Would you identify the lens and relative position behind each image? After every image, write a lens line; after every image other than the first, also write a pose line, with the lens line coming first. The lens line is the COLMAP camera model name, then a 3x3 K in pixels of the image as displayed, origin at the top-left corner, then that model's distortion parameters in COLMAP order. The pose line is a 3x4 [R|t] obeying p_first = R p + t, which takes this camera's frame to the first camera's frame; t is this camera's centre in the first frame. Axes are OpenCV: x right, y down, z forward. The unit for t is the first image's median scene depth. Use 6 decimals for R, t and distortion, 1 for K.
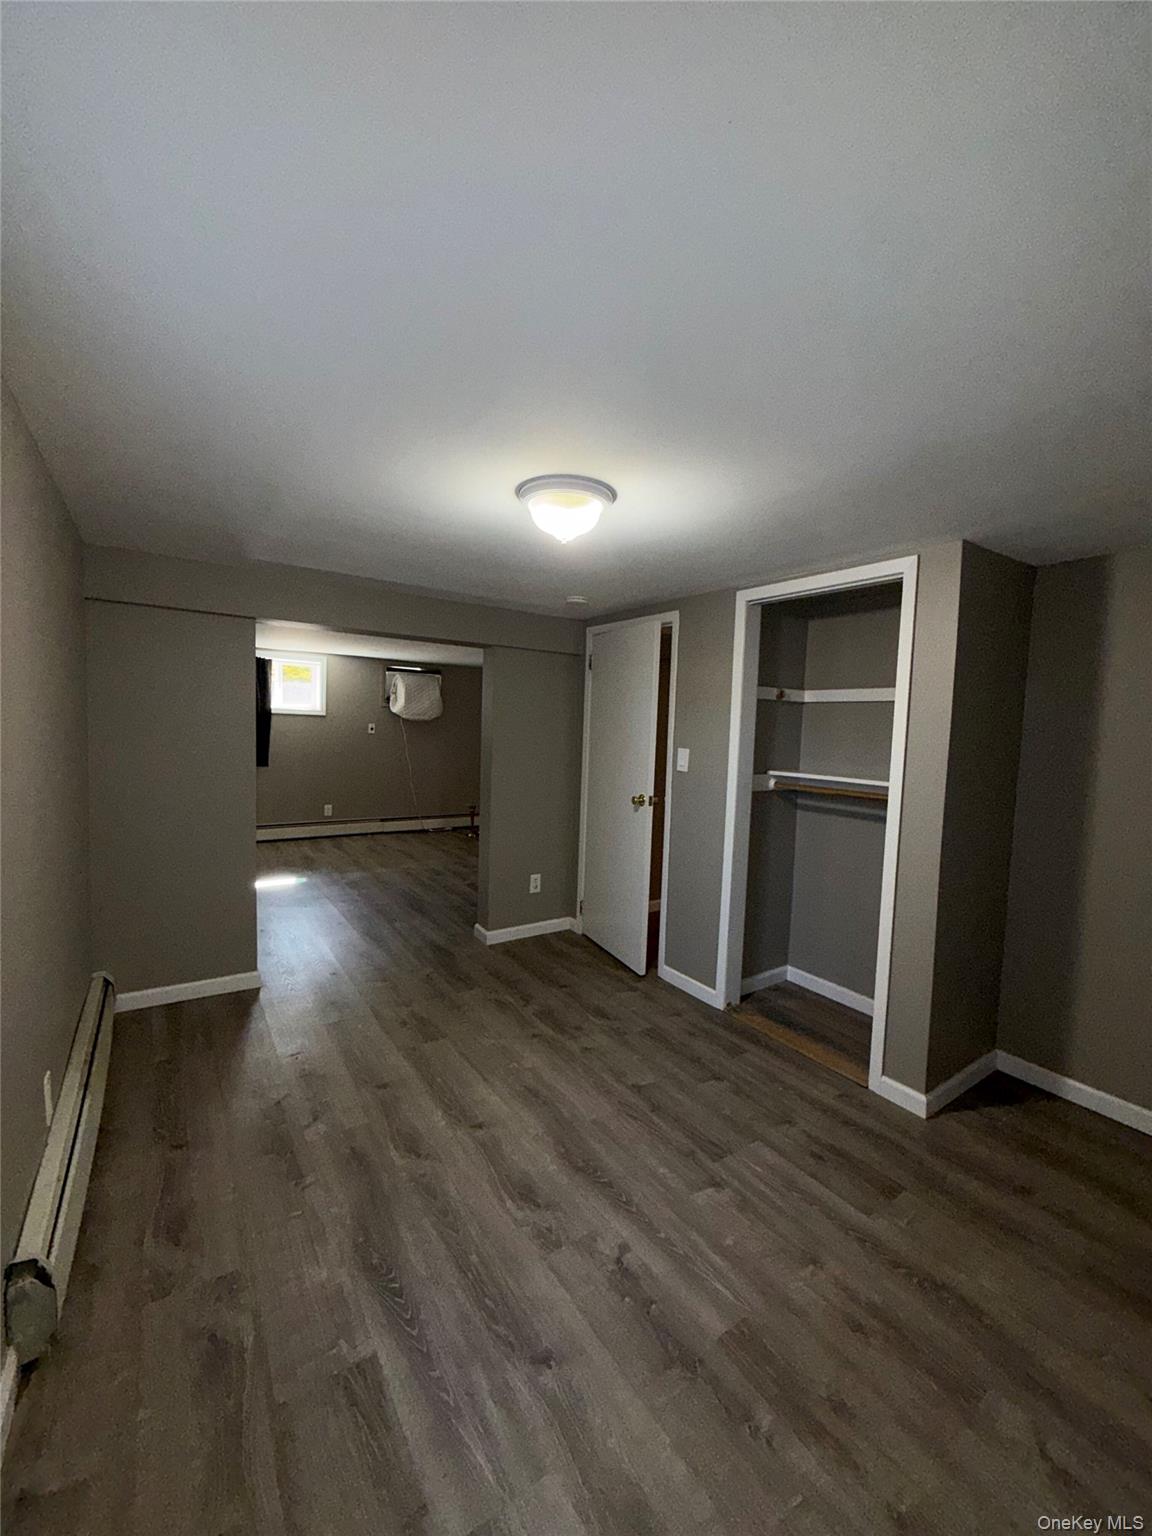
lens RADIAL K [[610.7, 0, 576.1], [0, 610.7, 765.9], [0, 0, 1]] dist [-0.000321, 0.000168]
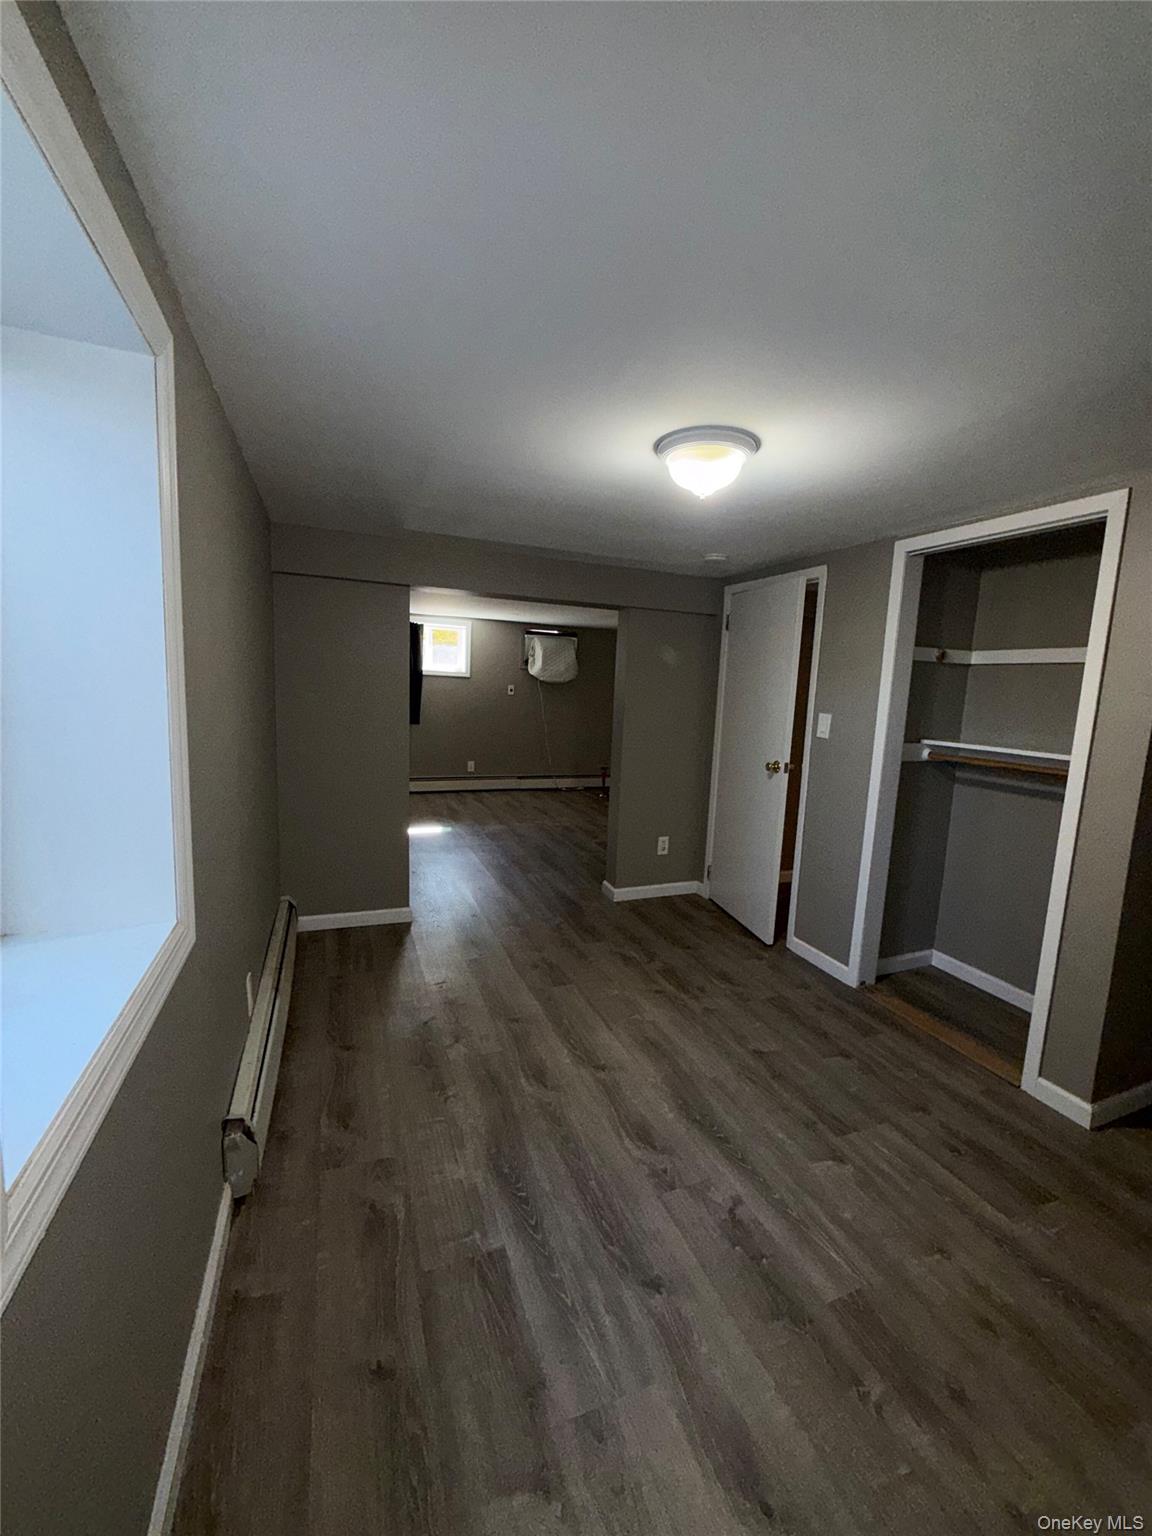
lens RADIAL K [[610.7, 0, 577.1], [0, 610.7, 765.4], [0, 0, 1]] dist [-0.000321, 0.000168]
pose [[0.976747, 0.035238, -0.211479, 0.004177], [-0.022640, 0.997838, 0.061698, 0.002211], [0.213196, -0.055476, 0.975433, -0.009005]]
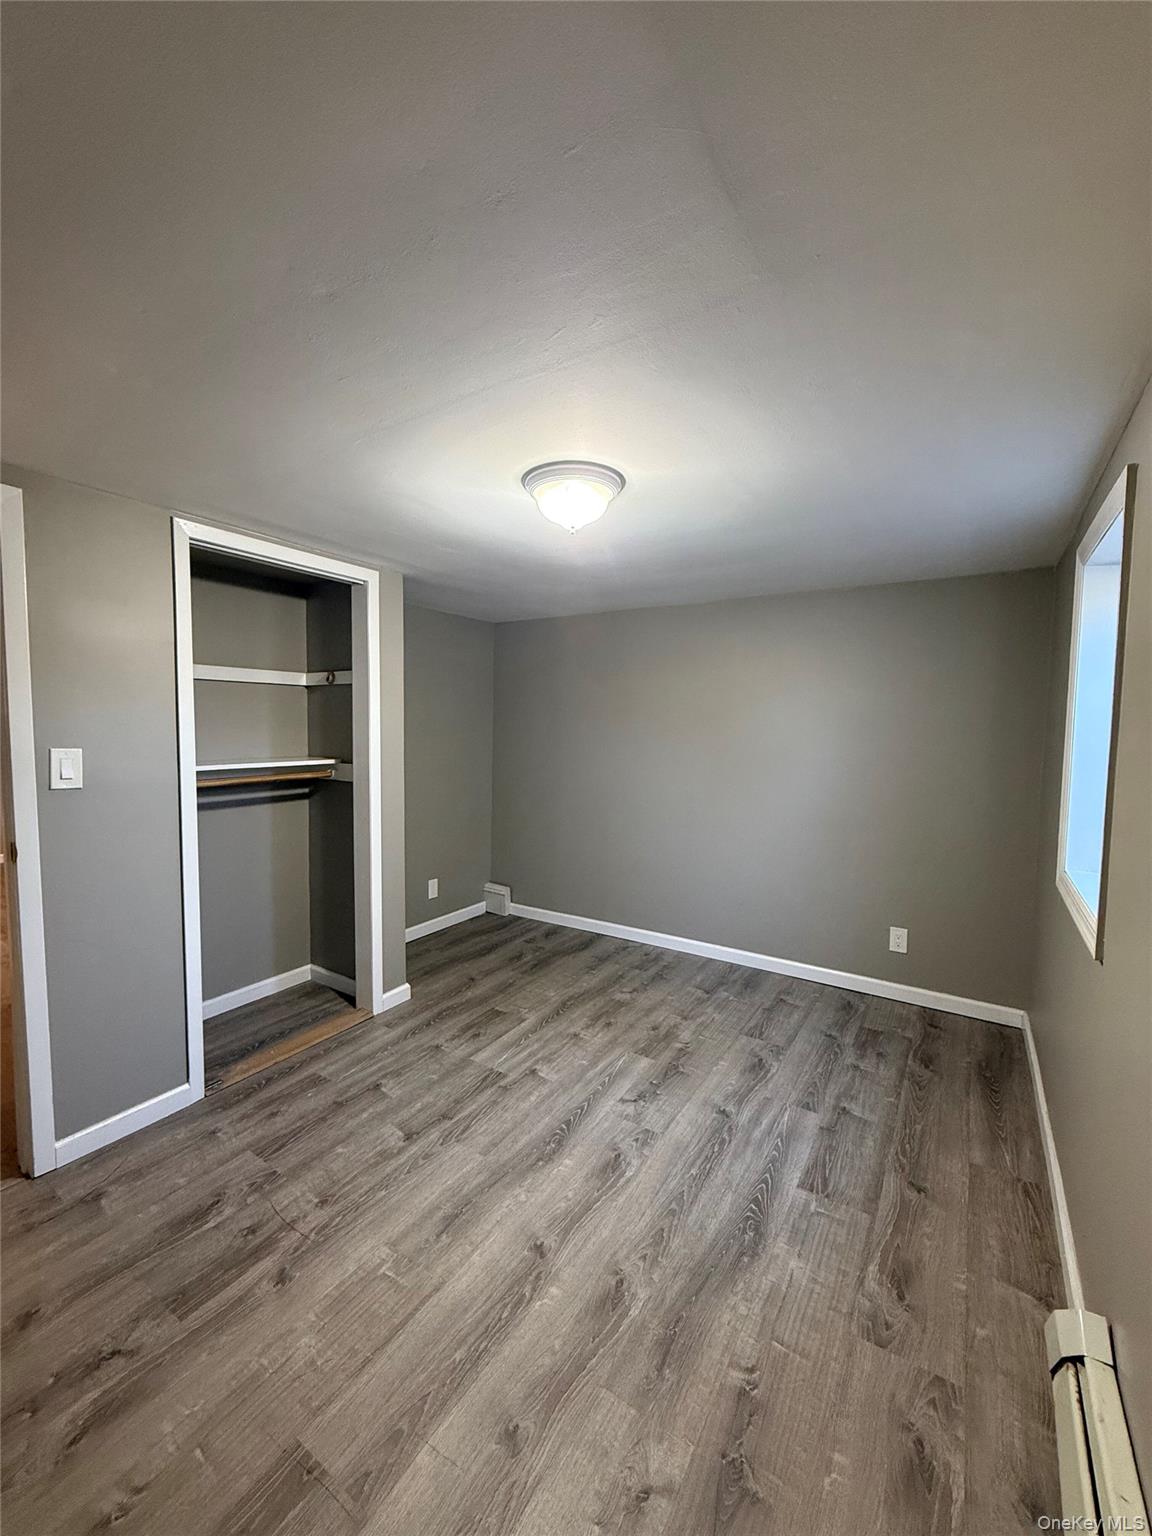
lens RADIAL K [[610.7, 0, 576.2], [0, 610.7, 768.1], [0, 0, 1]] dist [-0.000321, 0.000168]
pose [[-0.390597, -0.104704, 0.914588, -0.634034], [0.035964, 0.991017, 0.128813, -0.079220], [-0.919859, 0.083206, -0.383323, 0.936764]]
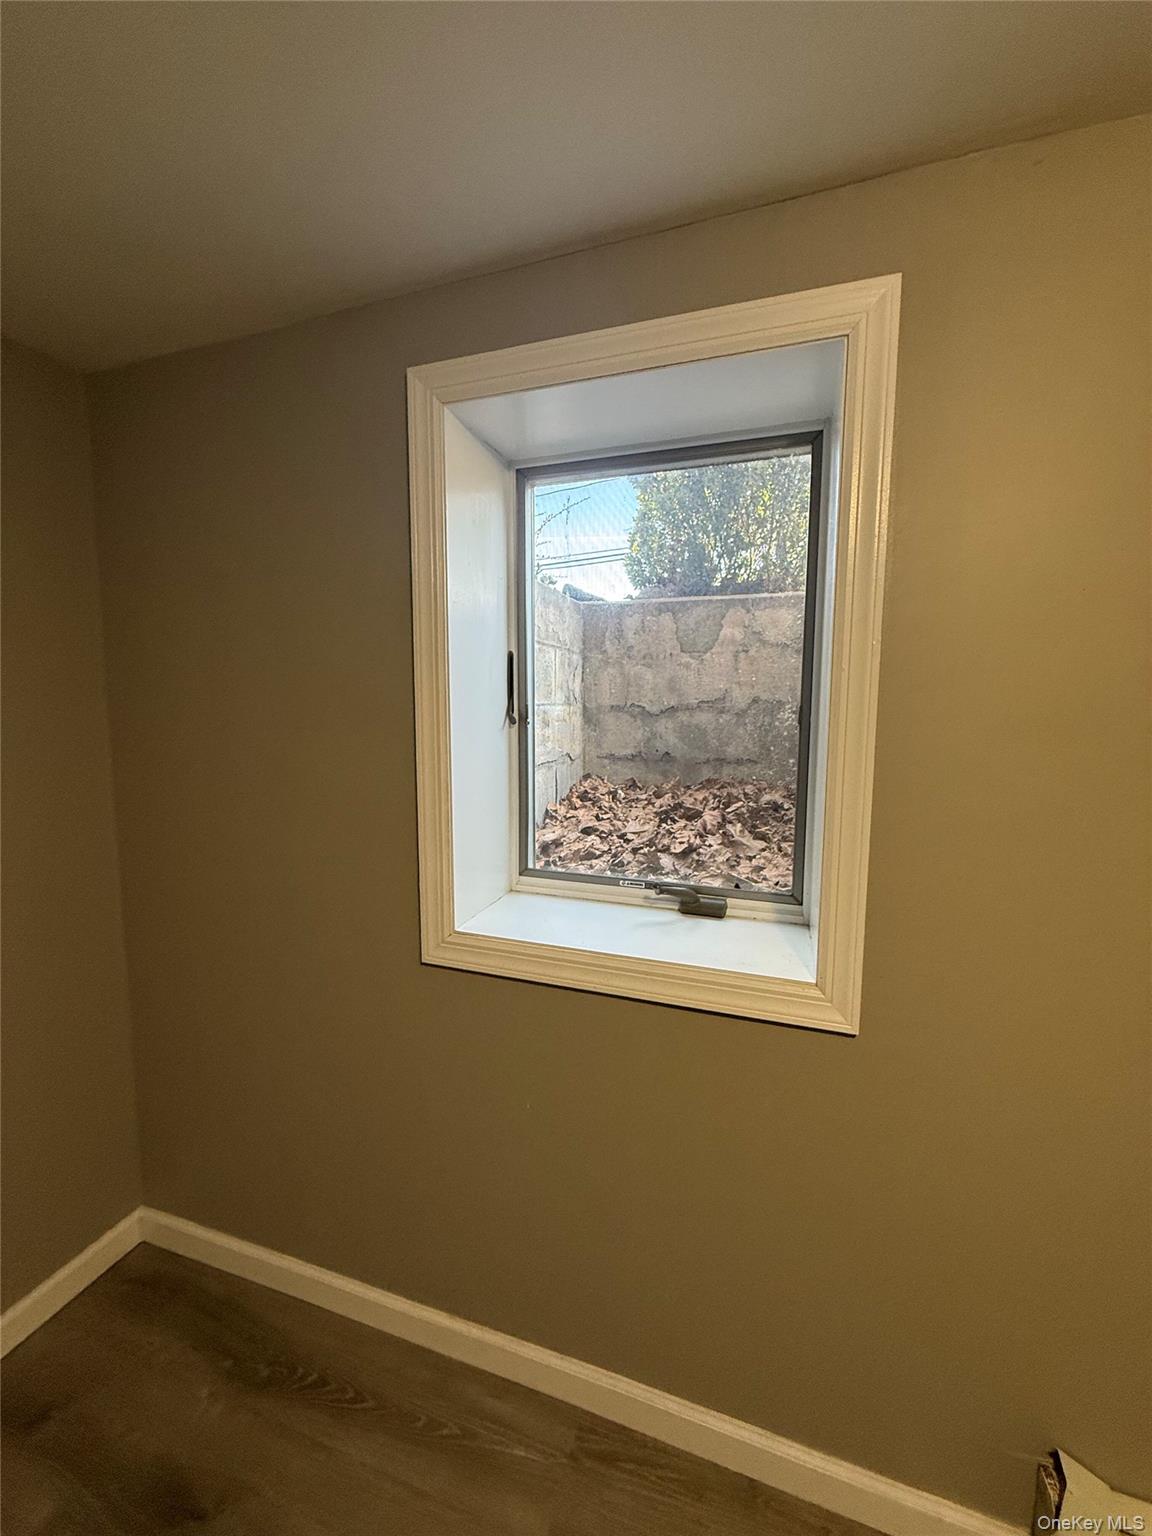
lens RADIAL K [[610.7, 0, 576.9], [0, 610.7, 763.3], [0, 0, 1]] dist [-0.000321, 0.000168]
pose [[-0.799378, 0.023865, -0.600355, -0.020878], [-0.067515, 0.989314, 0.129224, -0.024769], [0.597023, 0.143832, -0.789225, 0.512214]]
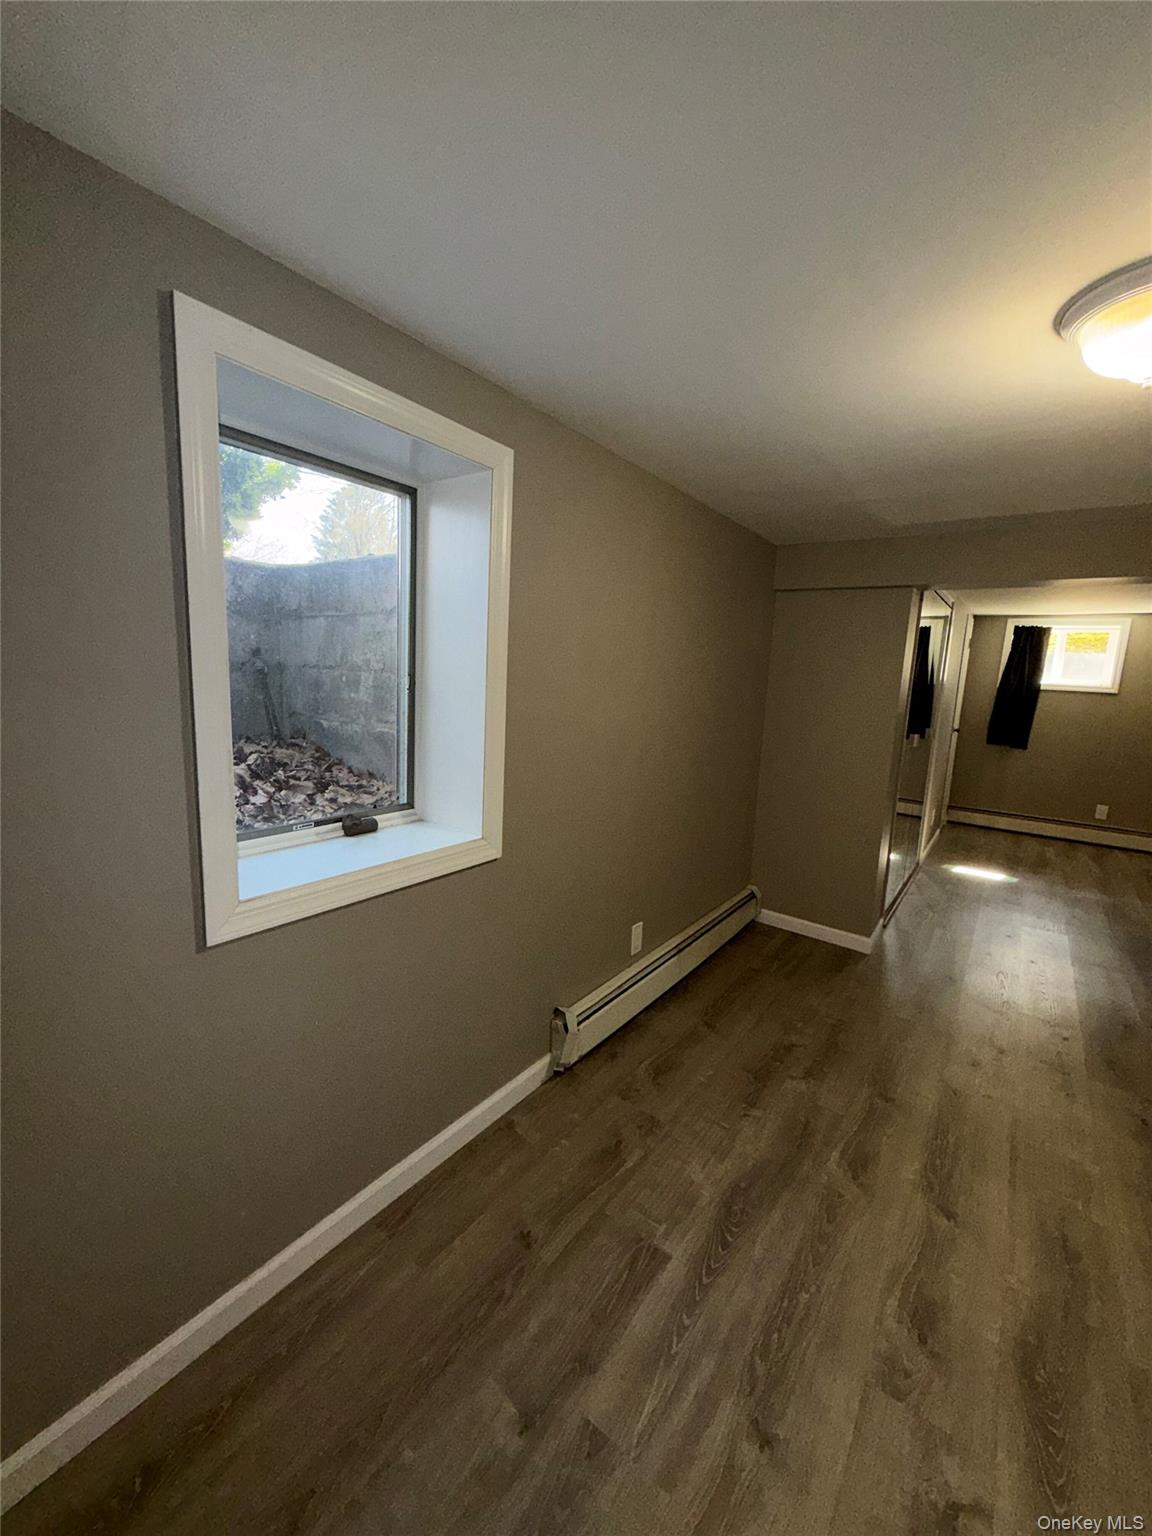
lens RADIAL K [[610.7, 0, 579.0], [0, 610.7, 763.3], [0, 0, 1]] dist [-0.000321, 0.000168]
pose [[0.335999, 0.122410, -0.933874, 0.263624], [-0.095396, 0.990842, 0.095555, -0.004914], [0.937019, 0.056981, 0.344600, 0.204056]]
